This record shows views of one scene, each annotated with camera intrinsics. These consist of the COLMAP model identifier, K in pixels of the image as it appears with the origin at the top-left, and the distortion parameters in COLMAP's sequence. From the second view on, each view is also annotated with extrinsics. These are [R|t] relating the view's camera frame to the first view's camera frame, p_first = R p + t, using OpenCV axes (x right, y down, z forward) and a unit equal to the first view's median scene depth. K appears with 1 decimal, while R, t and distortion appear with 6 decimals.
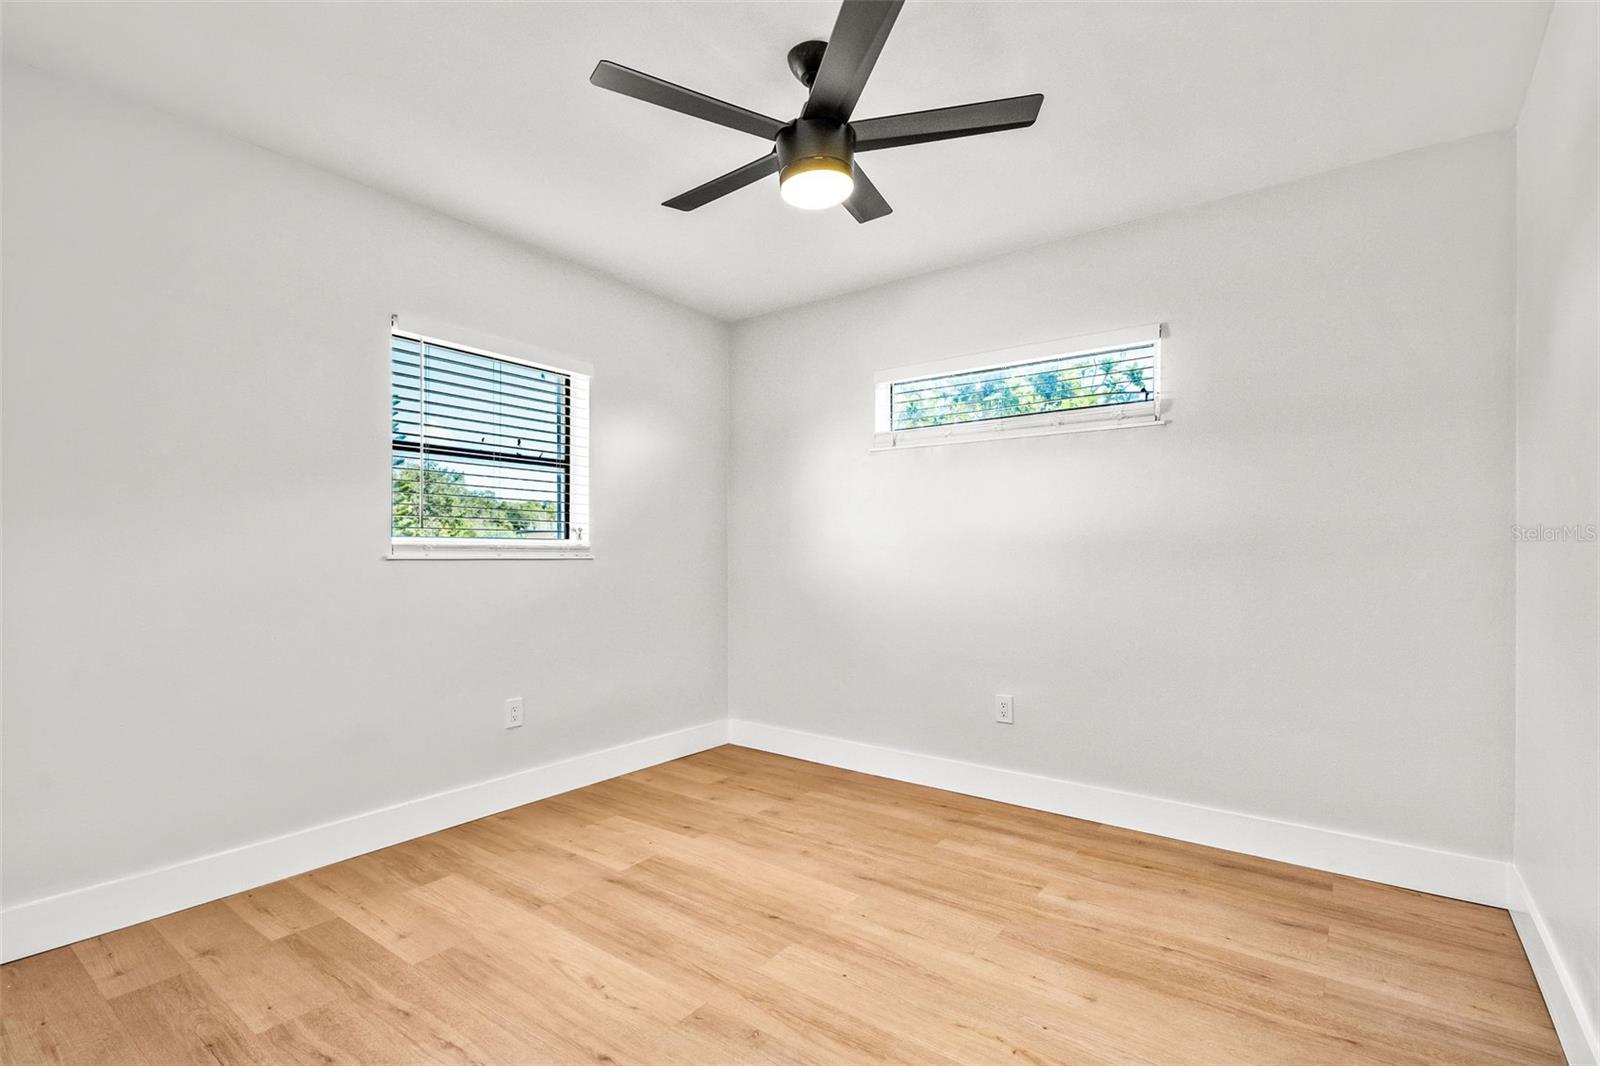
lens RADIAL K [[742.7, 0, 798.9], [0, 742.7, 553.5], [0, 0, 1]] dist [-0.002748, -0.000556]
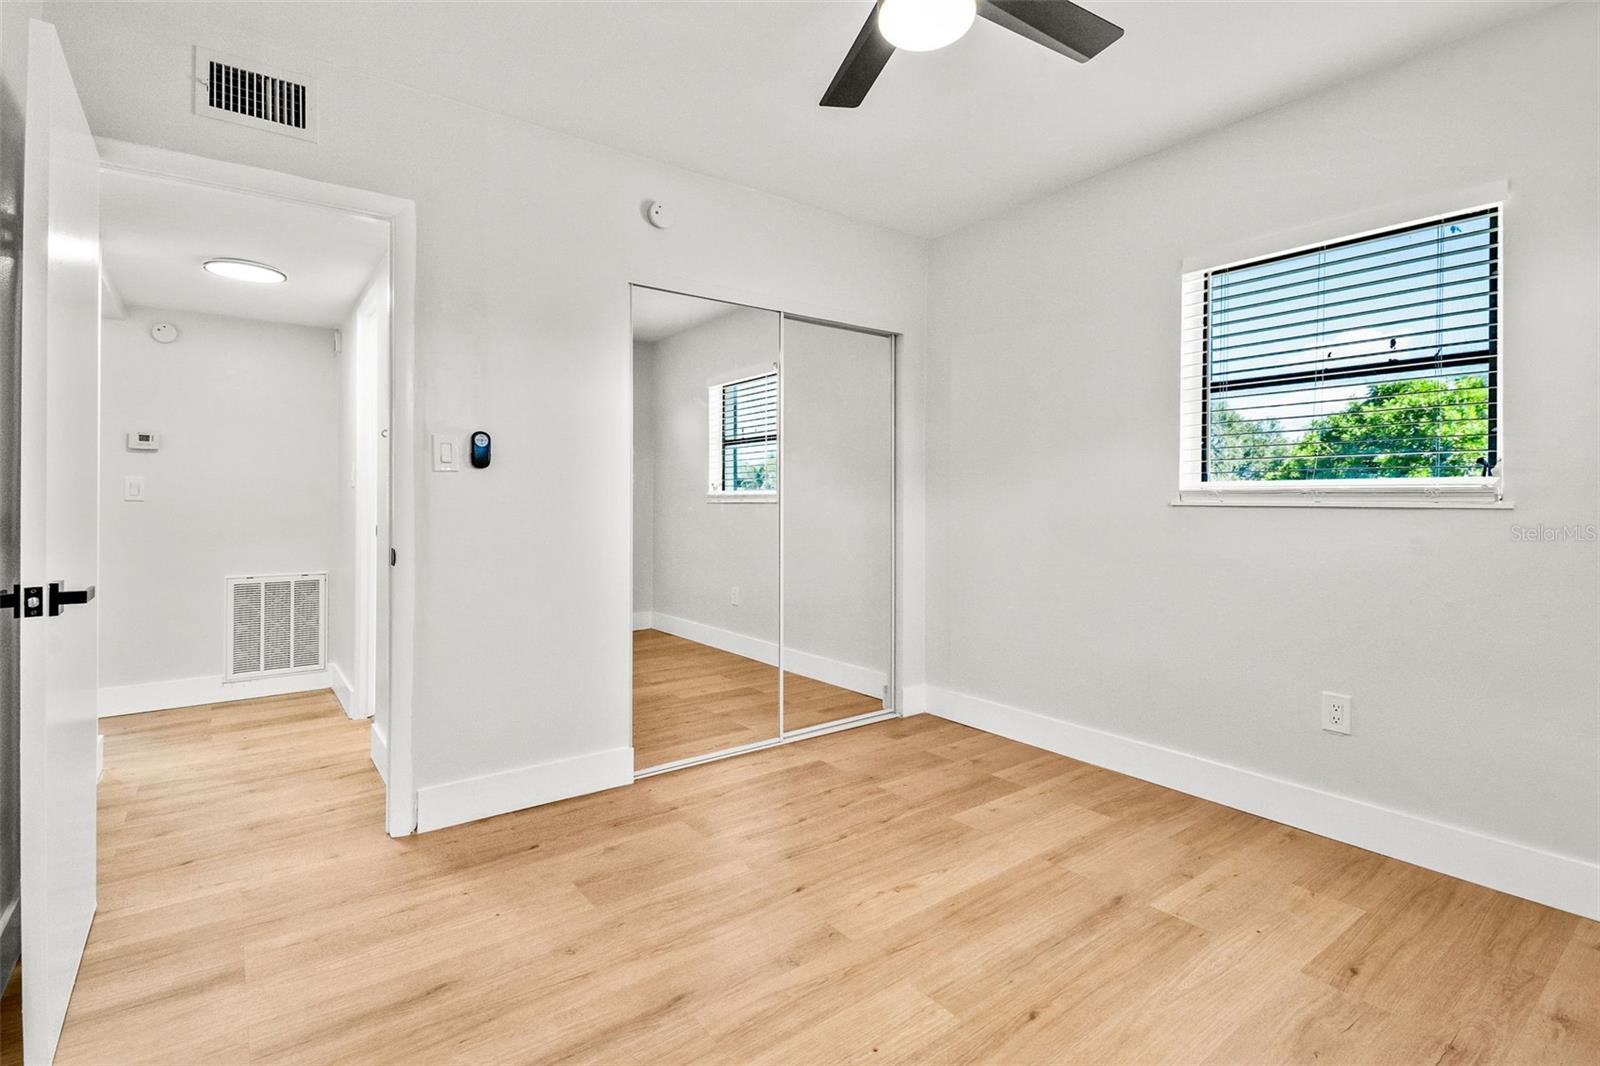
lens RADIAL K [[770.1, 0, 799.4], [0, 770.1, 494.4], [0, 0, 1]] dist [0.000977, -0.000063]
pose [[-0.299852, -0.004354, -0.953976, 0.658715], [-0.003377, 0.999988, -0.003503, -0.001543], [0.953980, 0.002172, -0.299863, 0.905575]]
